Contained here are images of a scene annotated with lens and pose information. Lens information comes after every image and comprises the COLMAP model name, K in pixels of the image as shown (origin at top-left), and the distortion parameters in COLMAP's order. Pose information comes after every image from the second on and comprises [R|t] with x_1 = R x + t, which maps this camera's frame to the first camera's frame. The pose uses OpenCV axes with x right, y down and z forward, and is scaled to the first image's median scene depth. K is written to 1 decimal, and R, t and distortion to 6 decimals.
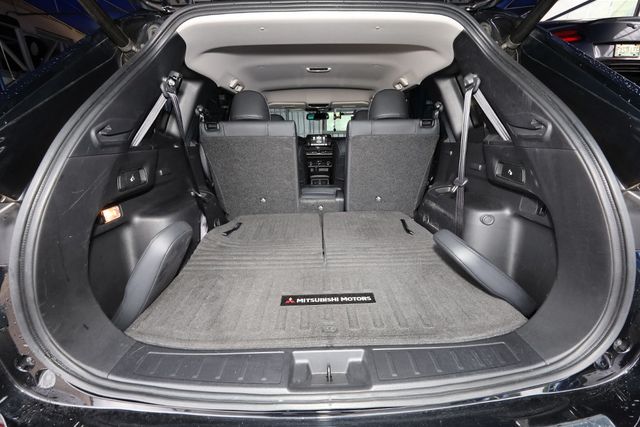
lens RADIAL K [[265.2, 0, 320.3], [0, 265.2, 215.1], [0, 0, 1]] dist [0.005760, -0.000589]
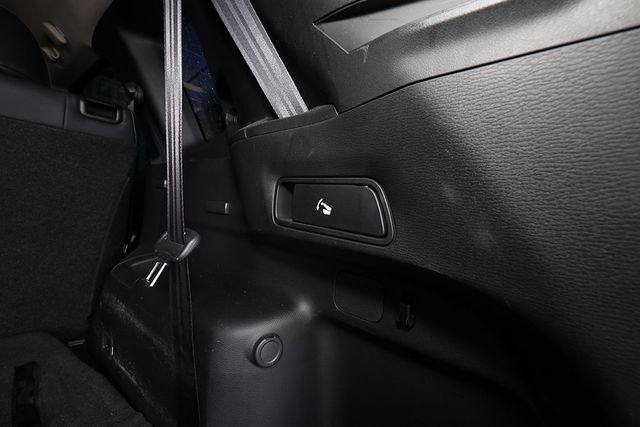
lens RADIAL K [[263.2, 0, 320.0], [0, 263.2, 211.2], [0, 0, 1]] dist [-0.000419, 0.000382]
pose [[0.614180, 0.024691, 0.788779, 0.465614], [0.156636, 0.975810, -0.152509, -0.109805], [-0.773465, 0.217220, 0.595456, 0.822429]]
